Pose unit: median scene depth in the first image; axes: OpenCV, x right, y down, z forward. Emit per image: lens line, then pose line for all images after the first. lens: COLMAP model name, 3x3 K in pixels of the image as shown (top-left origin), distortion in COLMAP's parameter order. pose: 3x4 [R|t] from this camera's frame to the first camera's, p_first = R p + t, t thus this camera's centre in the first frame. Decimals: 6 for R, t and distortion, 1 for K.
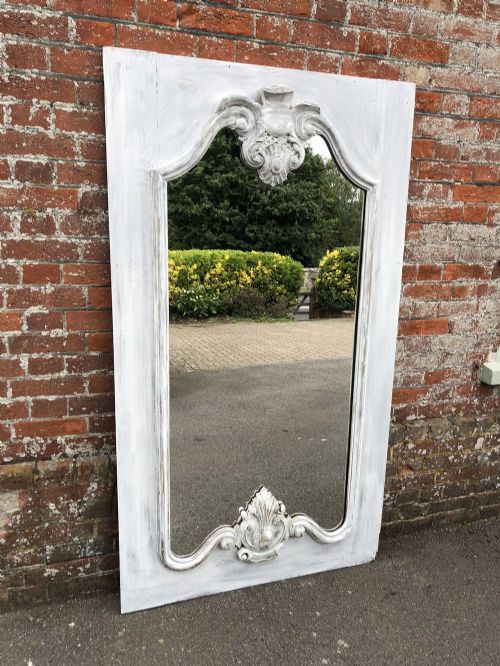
lens RADIAL K [[400.4, 0, 268.9], [0, 400.4, 298.8], [0, 0, 1]] dist [-0.000856, 0.002666]
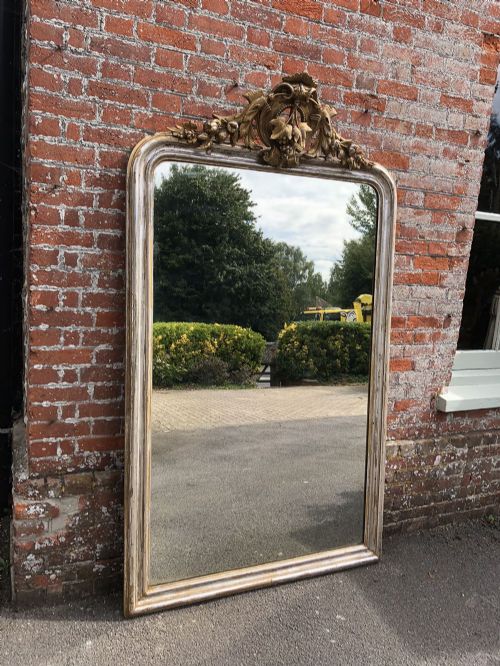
lens RADIAL K [[386.3, 0, 249.4], [0, 386.3, 349.1], [0, 0, 1]] dist [0.002062, 0.000112]
pose [[0.998366, -0.002433, 0.057087, -0.162007], [0.005594, 0.998455, -0.055277, 0.093367], [-0.056865, 0.055506, 0.996838, -0.240034]]
